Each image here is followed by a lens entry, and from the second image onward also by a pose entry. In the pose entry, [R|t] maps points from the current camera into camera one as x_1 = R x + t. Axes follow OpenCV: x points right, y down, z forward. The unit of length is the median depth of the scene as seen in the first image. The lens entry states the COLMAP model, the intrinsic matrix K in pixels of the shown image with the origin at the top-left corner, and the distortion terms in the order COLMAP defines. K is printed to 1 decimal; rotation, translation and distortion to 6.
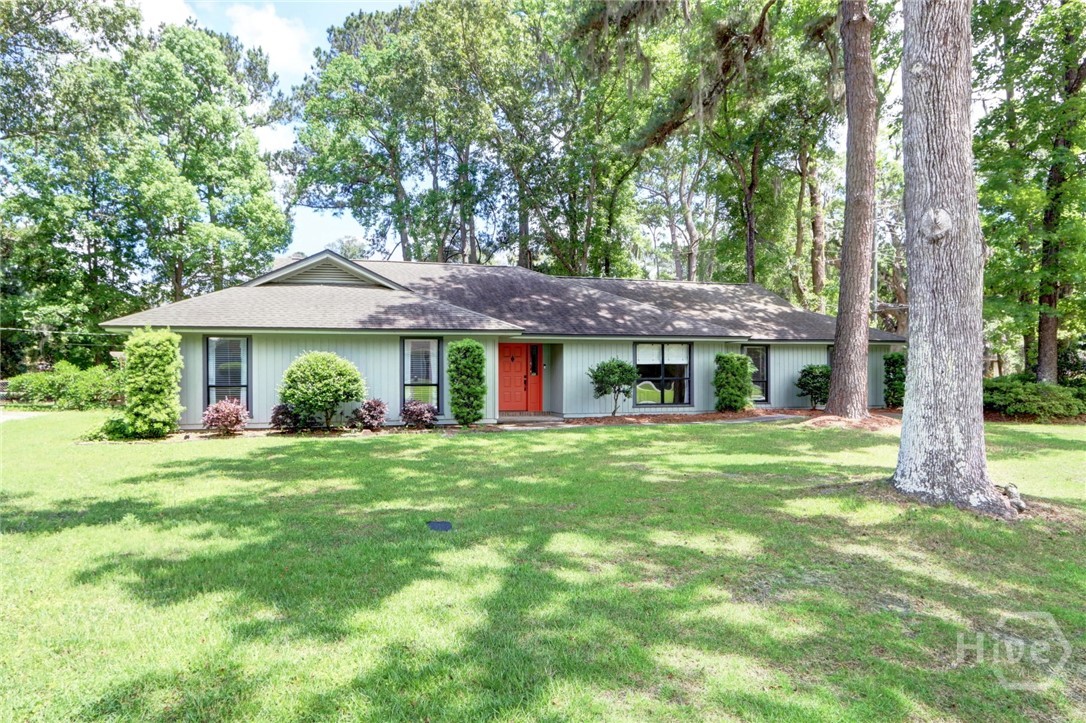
lens RADIAL K [[547.4, 0, 540.7], [0, 547.4, 357.1], [0, 0, 1]] dist [-0.002408, -0.000345]
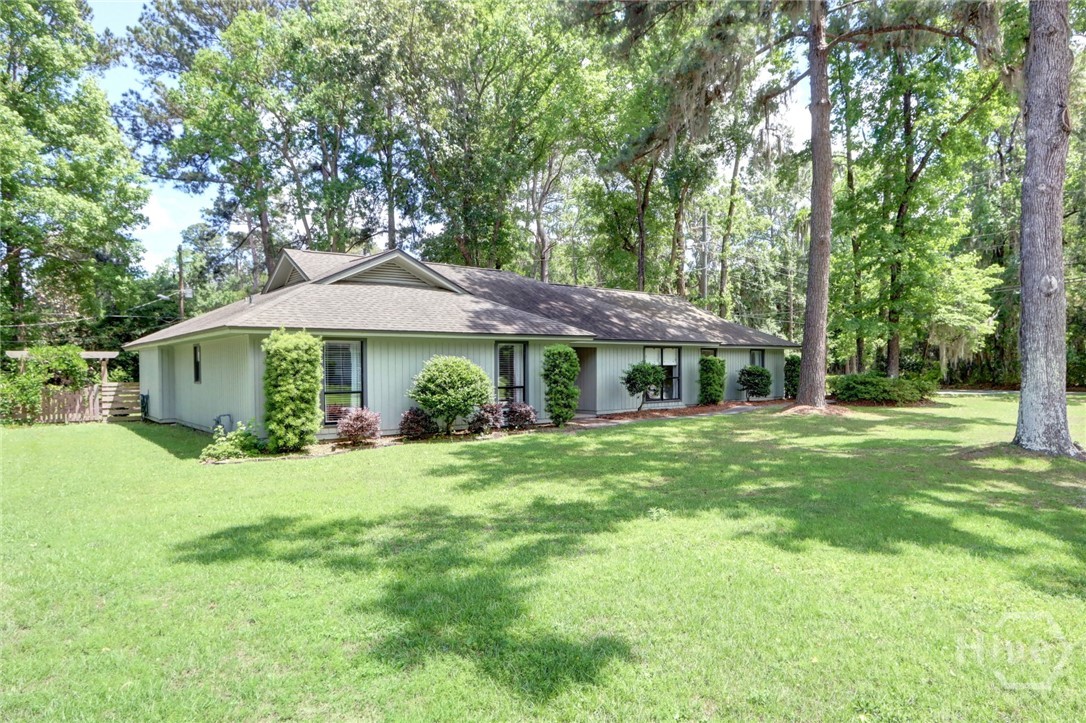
lens RADIAL K [[538.4, 0, 563.6], [0, 538.4, 362.9], [0, 0, 1]] dist [-0.003373, -0.001012]
pose [[0.935943, -0.001237, 0.352151, -0.534524], [-0.004370, 0.999876, 0.015125, -0.013078], [-0.352126, -0.015695, 0.935821, 0.005703]]
